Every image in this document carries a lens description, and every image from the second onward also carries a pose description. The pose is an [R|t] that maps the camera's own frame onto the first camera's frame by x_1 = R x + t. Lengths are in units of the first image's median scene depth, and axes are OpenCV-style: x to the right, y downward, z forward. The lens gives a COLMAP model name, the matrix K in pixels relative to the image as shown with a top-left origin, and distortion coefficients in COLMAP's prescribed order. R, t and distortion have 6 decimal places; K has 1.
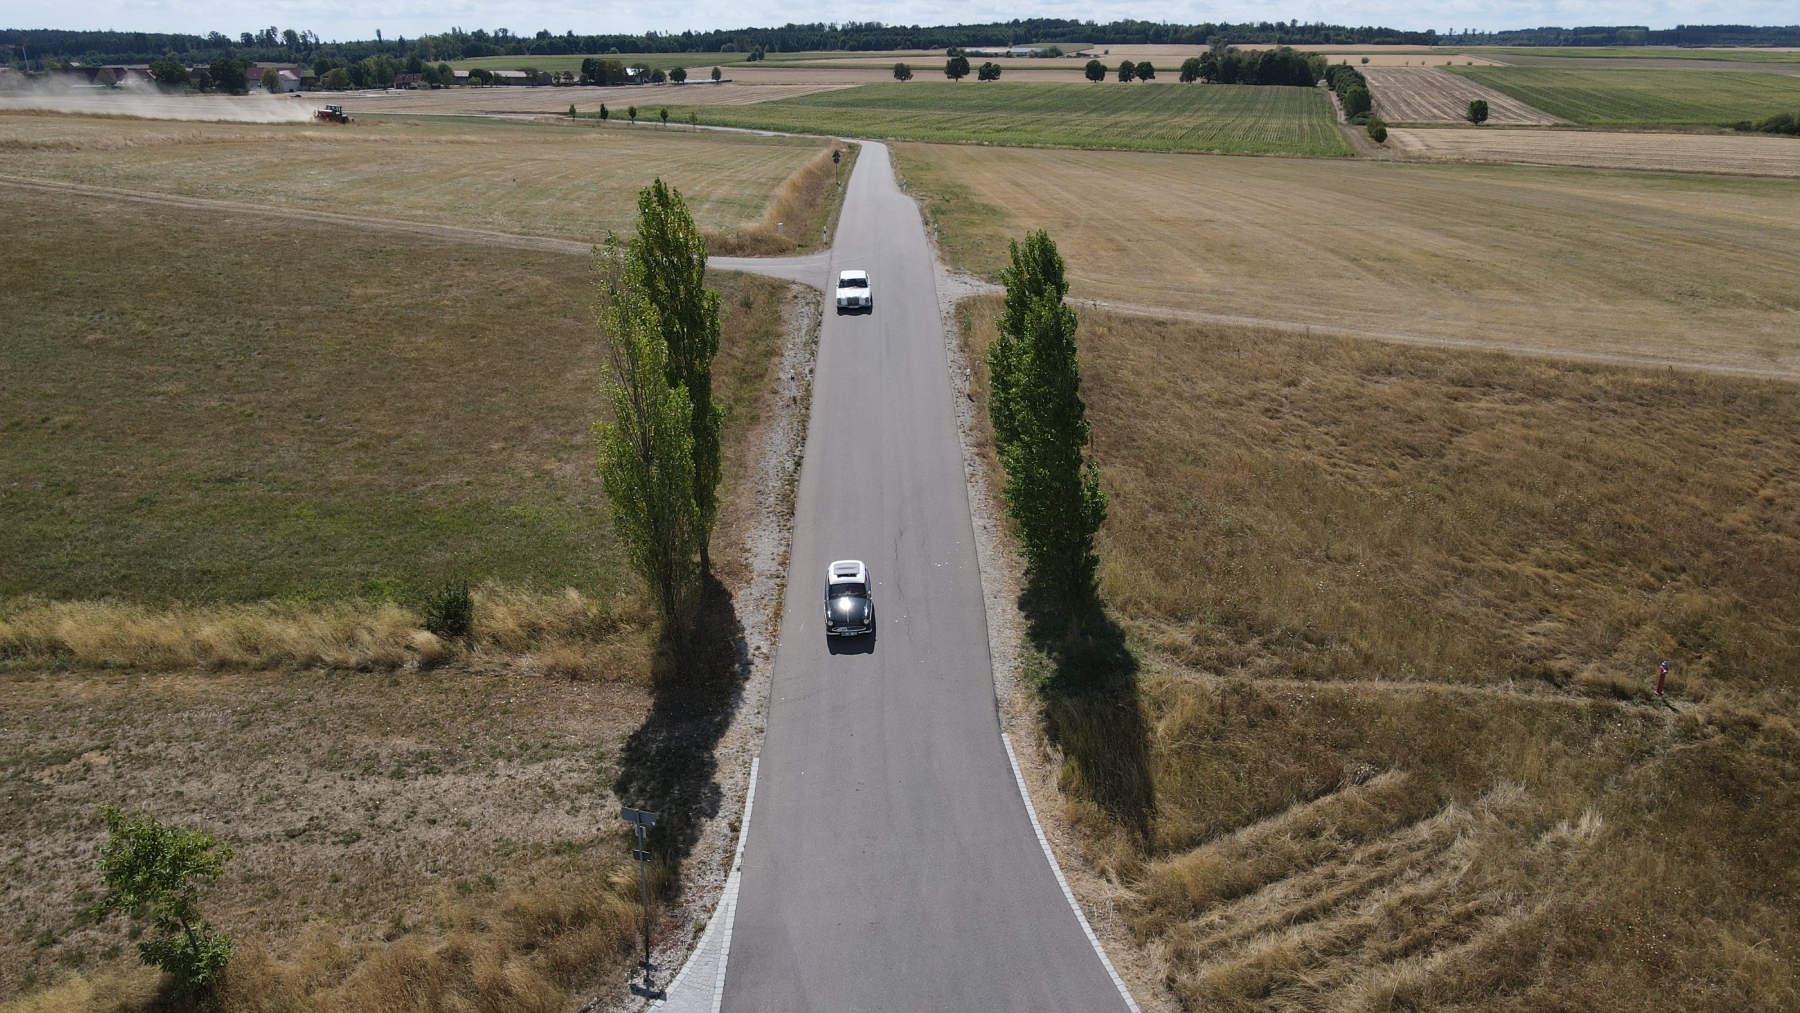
lens RADIAL K [[1323.1, 0, 900.2], [0, 1323.1, 503.4], [0, 0, 1]] dist [0.005060, 0.025387]
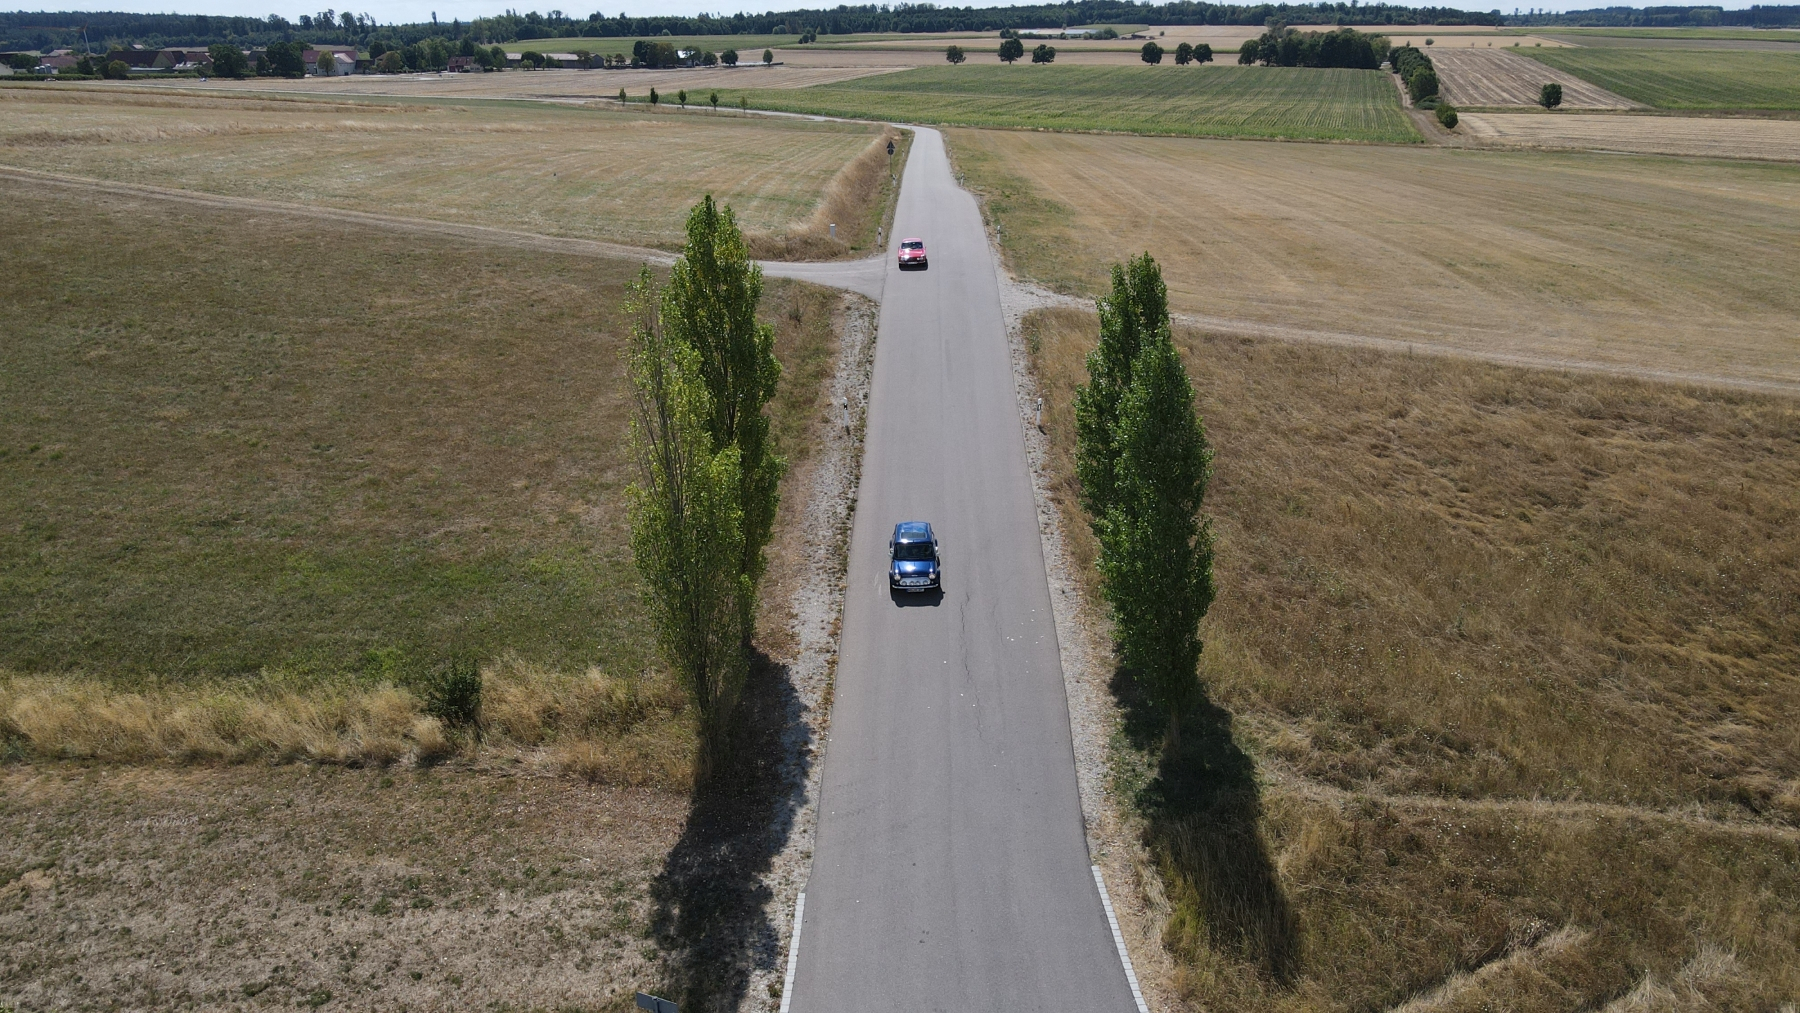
lens RADIAL K [[1323.1, 0, 900.2], [0, 1323.1, 503.4], [0, 0, 1]] dist [0.005060, 0.025387]
pose [[0.999317, 0.011711, -0.035037, -0.011251], [-0.011271, 0.999856, 0.012723, -0.040501], [0.035180, -0.012320, 0.999305, 0.094273]]
